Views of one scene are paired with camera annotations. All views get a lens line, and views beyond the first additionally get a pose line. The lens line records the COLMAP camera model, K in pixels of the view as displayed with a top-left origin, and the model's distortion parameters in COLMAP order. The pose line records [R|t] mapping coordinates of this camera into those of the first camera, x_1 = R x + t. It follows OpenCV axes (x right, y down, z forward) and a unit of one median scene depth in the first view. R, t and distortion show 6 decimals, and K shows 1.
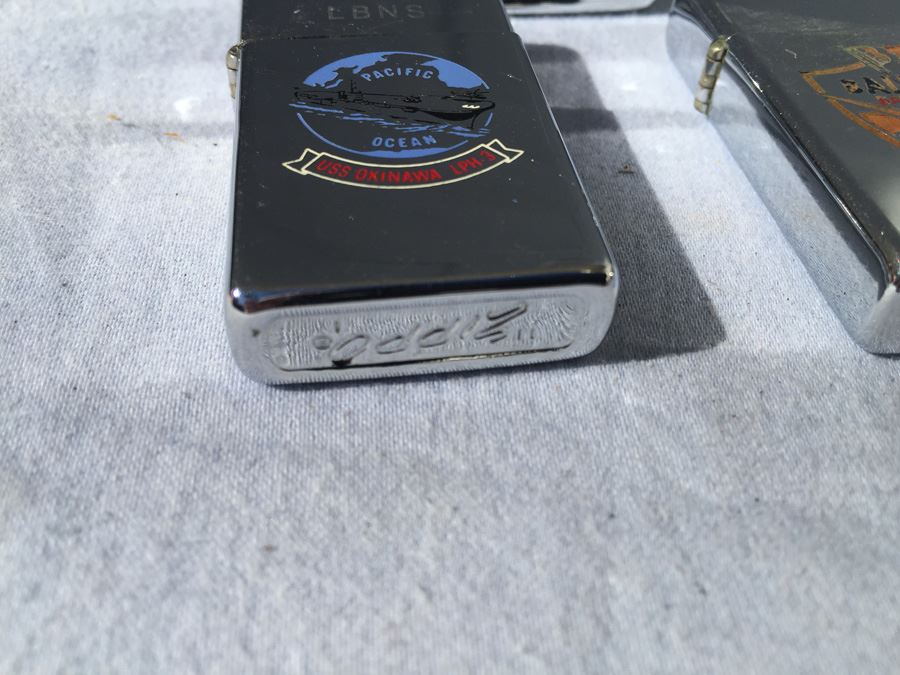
lens RADIAL K [[791.2, 0, 450.0], [0, 791.2, 337.5], [0, 0, 1]] dist [0.072411, -0.169551]
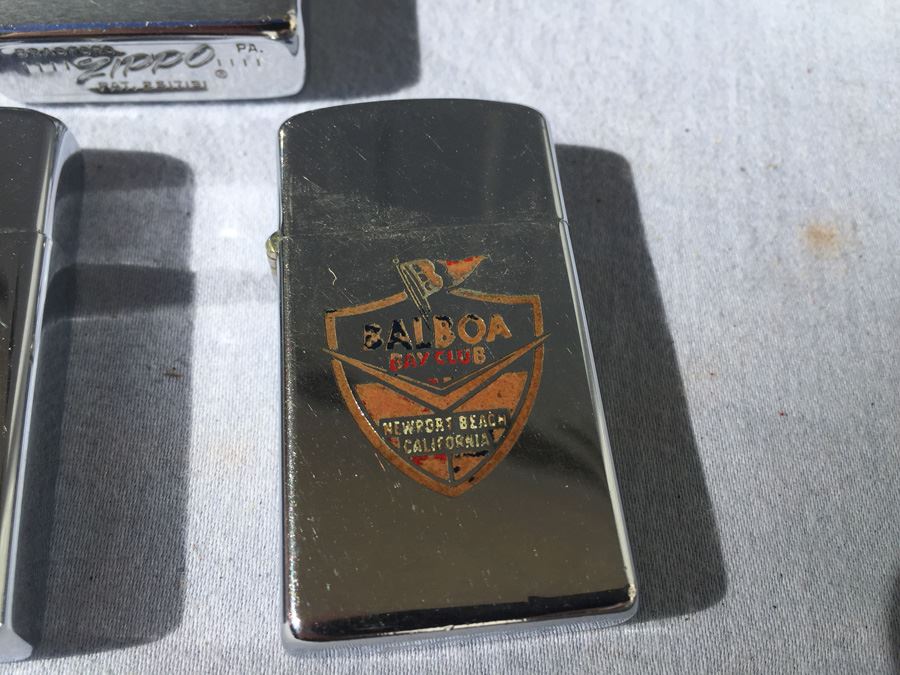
lens RADIAL K [[846.8, 0, 448.6], [0, 846.8, 322.2], [0, 0, 1]] dist [-0.005982, -0.011251]
pose [[0.998878, 0.044927, 0.015006, 0.590591], [-0.047314, 0.961242, 0.271615, -0.620044], [-0.002222, -0.272020, 0.962289, 0.039668]]
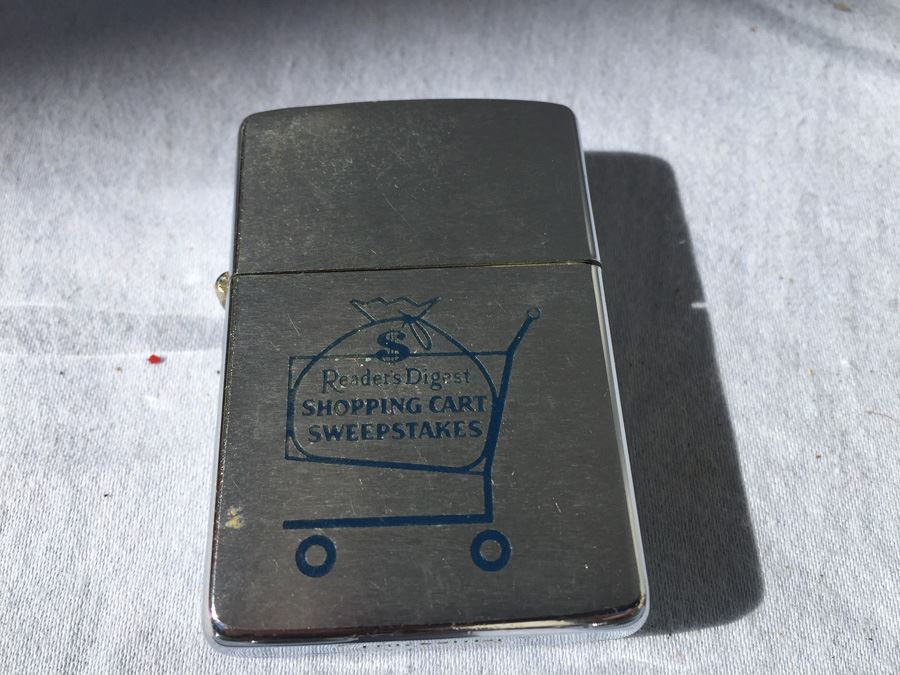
lens RADIAL K [[769.6, 0, 443.4], [0, 769.6, 340.3], [0, 0, 1]] dist [0.068935, -0.133140]
pose [[0.997757, 0.052348, -0.041728, 0.174894], [-0.038499, 0.958626, 0.282055, -1.182624], [0.054767, -0.279815, 0.958490, 0.619193]]
